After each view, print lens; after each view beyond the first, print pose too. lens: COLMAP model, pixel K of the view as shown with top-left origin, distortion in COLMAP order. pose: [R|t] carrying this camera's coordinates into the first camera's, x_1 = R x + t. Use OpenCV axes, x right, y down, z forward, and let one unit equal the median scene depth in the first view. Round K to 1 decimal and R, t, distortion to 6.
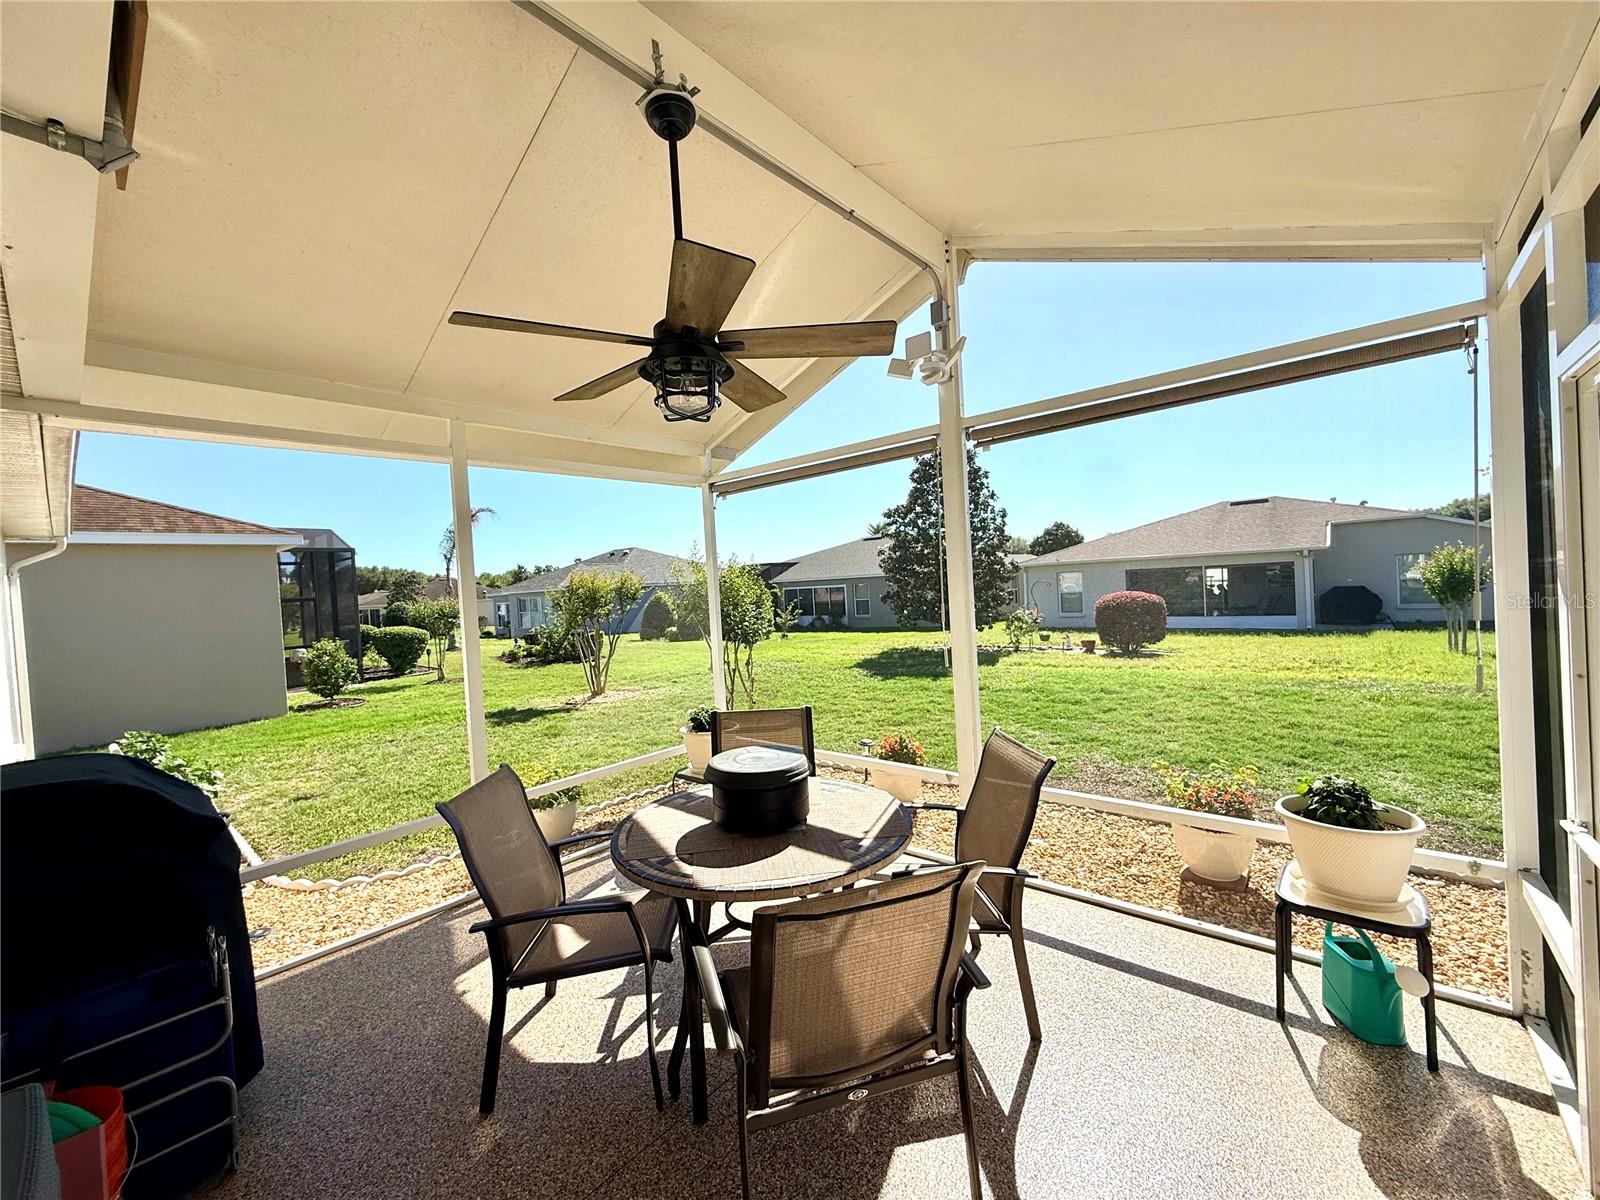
lens RADIAL K [[636.5, 0, 795.4], [0, 636.5, 597.5], [0, 0, 1]] dist [-0.000273, 0.000749]
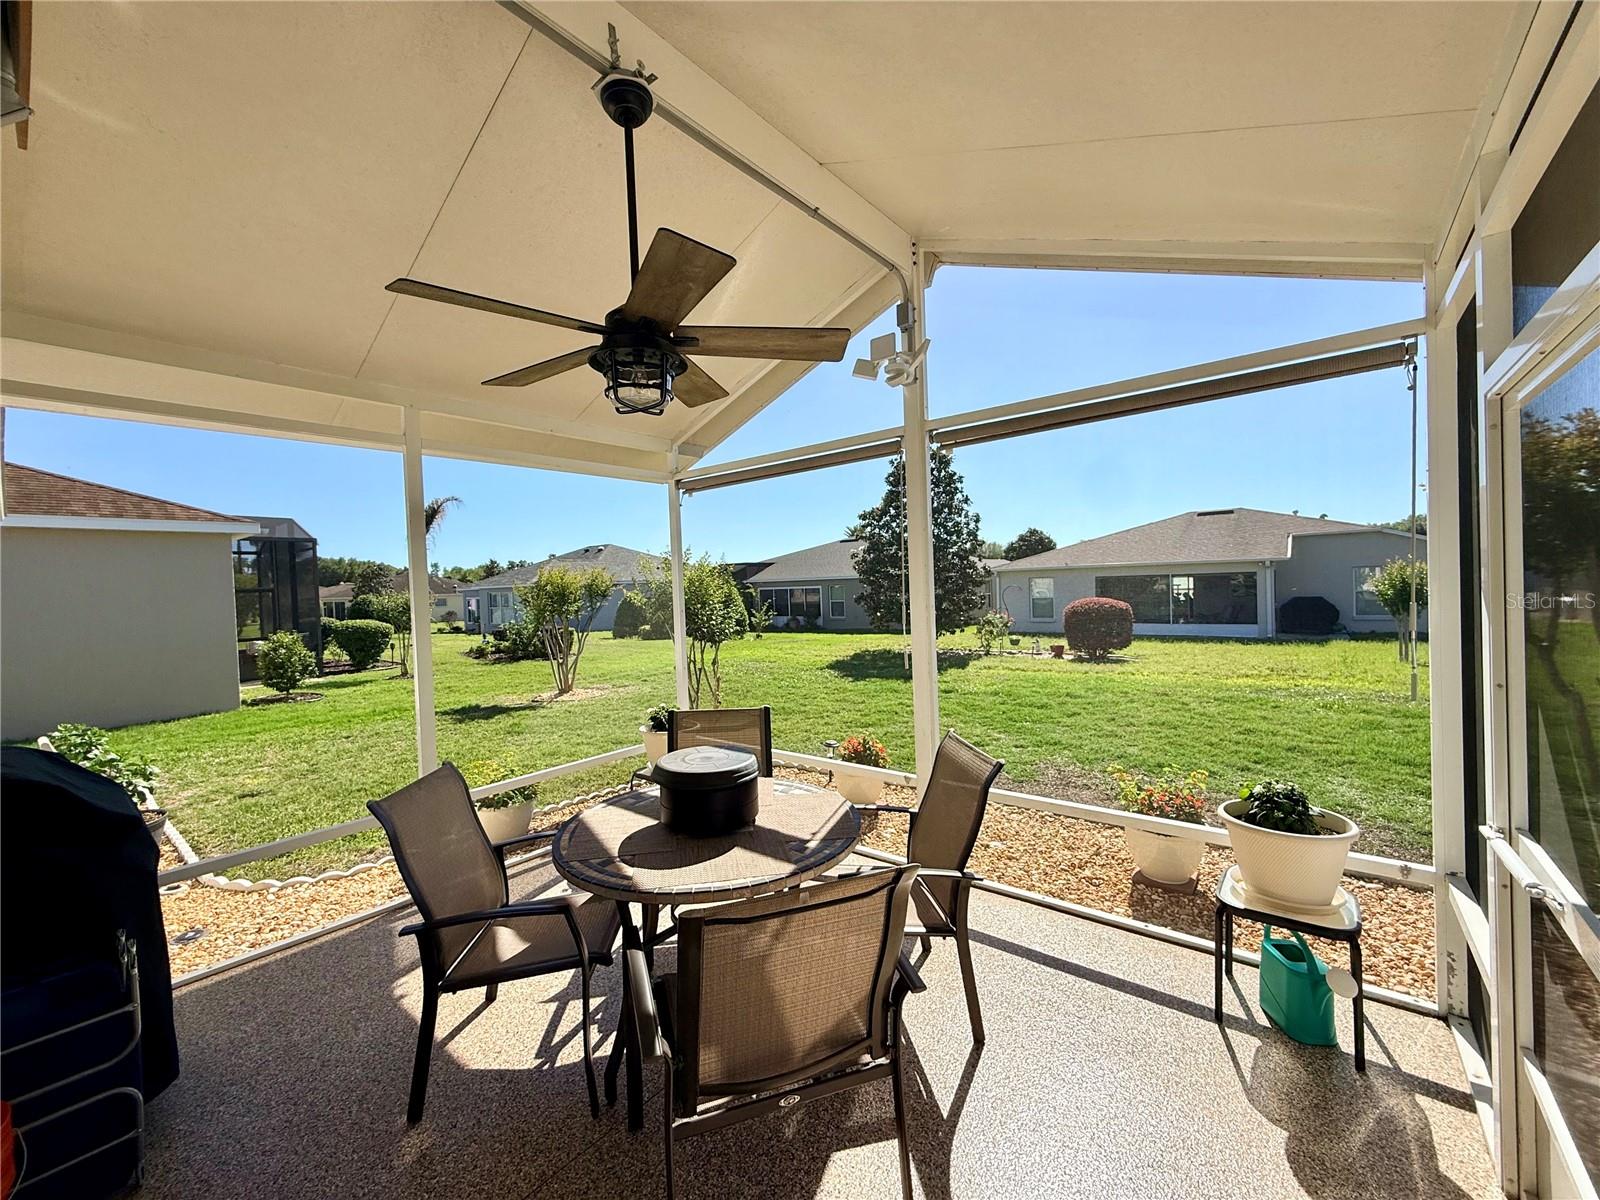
lens RADIAL K [[636.5, 0, 795.4], [0, 636.5, 597.5], [0, 0, 1]] dist [-0.000273, 0.000749]
pose [[0.999176, 0.018710, 0.036006, 0.025636], [-0.018671, 0.999825, -0.001418, 0.001724], [-0.036027, 0.000744, 0.999351, 0.006643]]
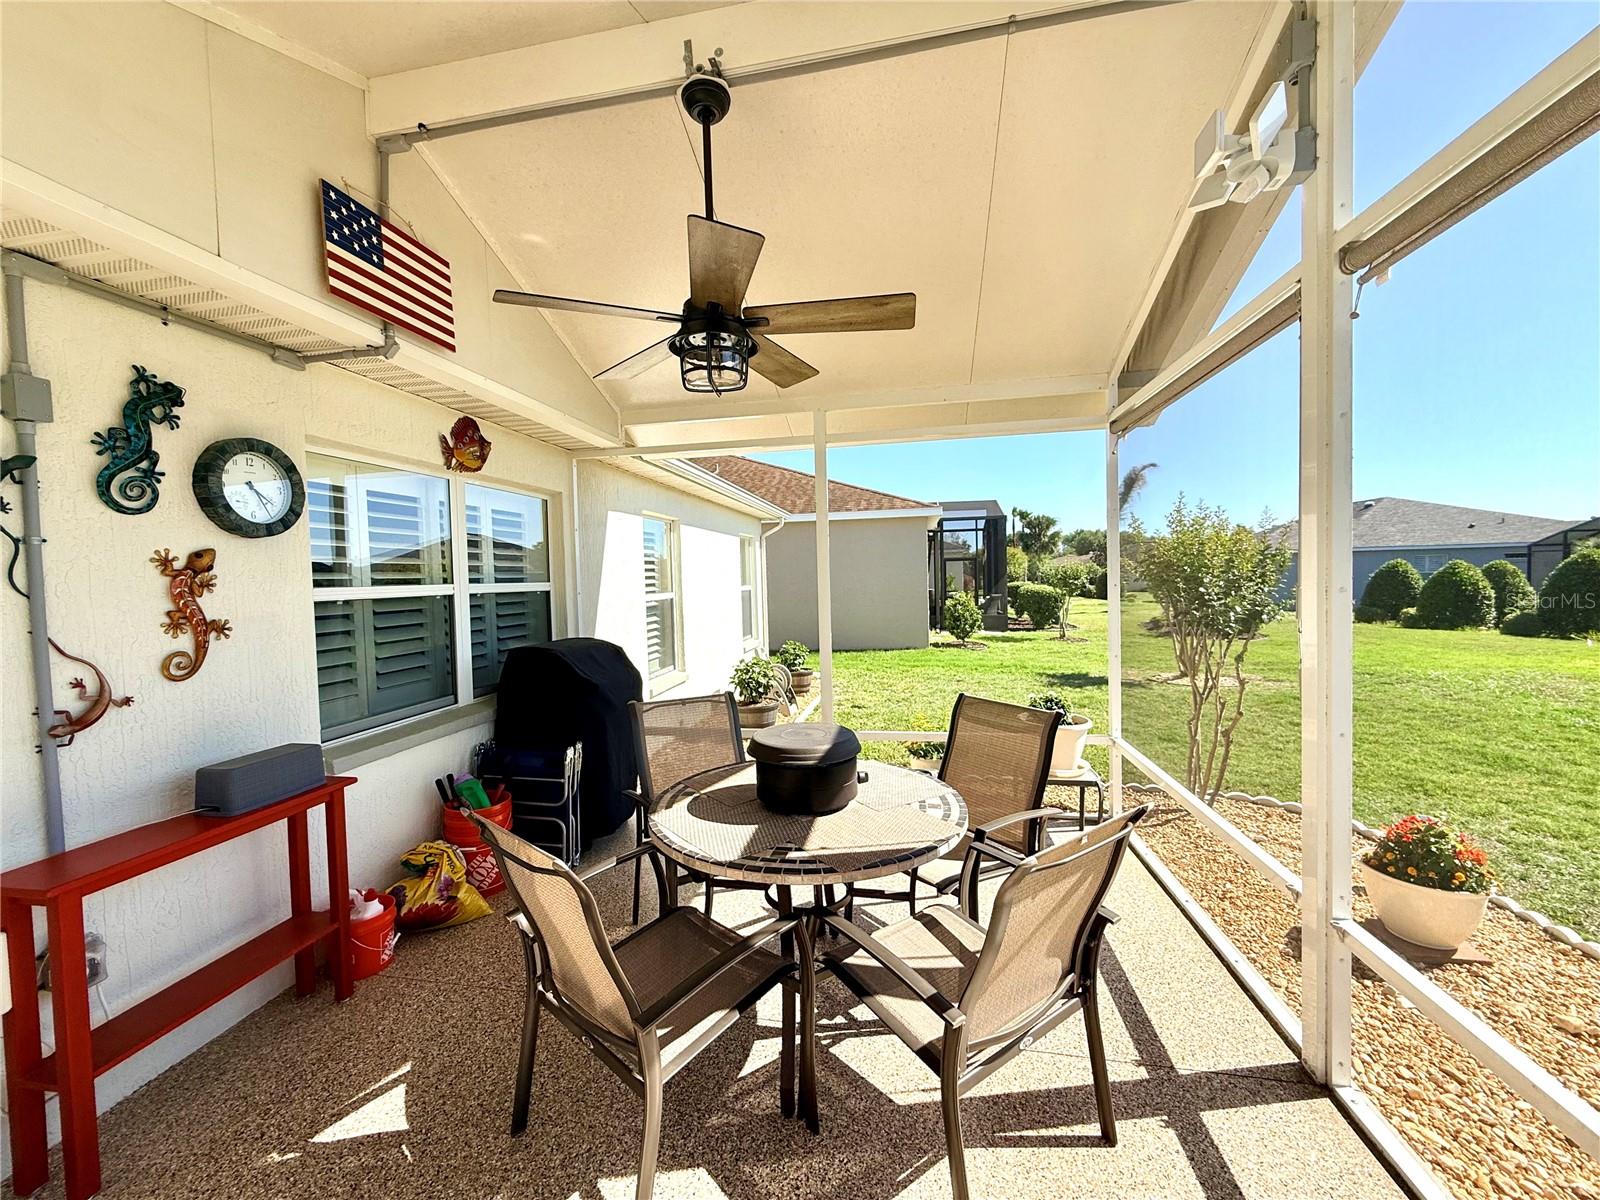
lens RADIAL K [[636.5, 0, 795.4], [0, 636.5, 597.5], [0, 0, 1]] dist [-0.000273, 0.000749]
pose [[0.511126, 0.070695, -0.856593, 0.505320], [-0.019854, 0.997317, 0.070462, -0.012347], [0.859276, -0.019008, 0.511158, 0.349866]]
